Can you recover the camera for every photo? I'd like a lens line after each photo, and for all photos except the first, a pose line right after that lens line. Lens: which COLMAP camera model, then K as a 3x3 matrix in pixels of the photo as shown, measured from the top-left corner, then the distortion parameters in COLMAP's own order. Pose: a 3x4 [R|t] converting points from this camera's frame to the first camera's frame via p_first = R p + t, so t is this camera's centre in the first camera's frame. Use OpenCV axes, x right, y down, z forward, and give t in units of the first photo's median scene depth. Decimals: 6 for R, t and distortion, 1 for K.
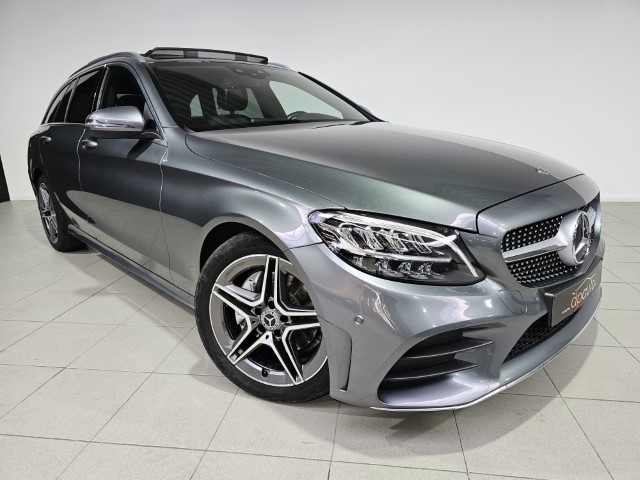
lens RADIAL K [[434.9, 0, 320.0], [0, 434.9, 240.0], [0, 0, 1]] dist [0.033872, -0.001893]
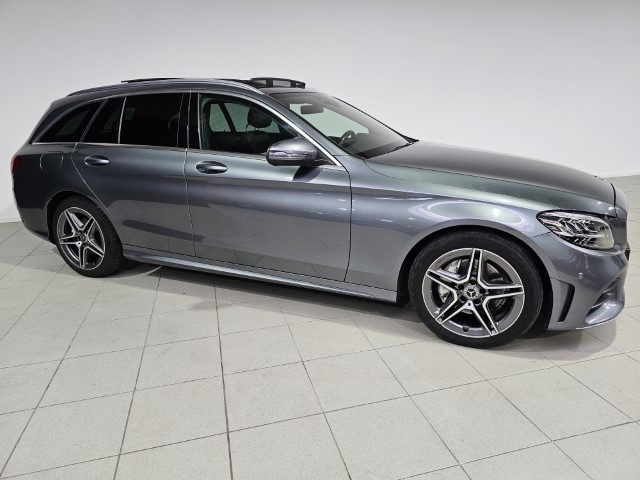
lens RADIAL K [[431.4, 0, 320.0], [0, 431.4, 240.0], [0, 0, 1]] dist [0.040514, -0.003843]
pose [[0.917657, -0.105542, 0.383100, -0.958976], [0.101310, 0.994363, 0.031269, -0.068720], [-0.384241, 0.010117, 0.923177, -0.103523]]
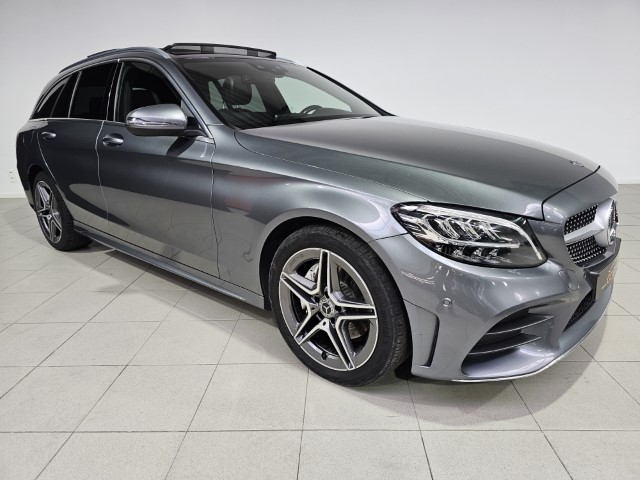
lens RADIAL K [[431.4, 0, 320.0], [0, 431.4, 240.0], [0, 0, 1]] dist [0.040514, -0.003843]
pose [[0.993558, -0.034338, 0.107996, -0.240131], [0.031790, 0.999176, 0.025230, -0.008615], [-0.108774, -0.021635, 0.993831, -0.038630]]
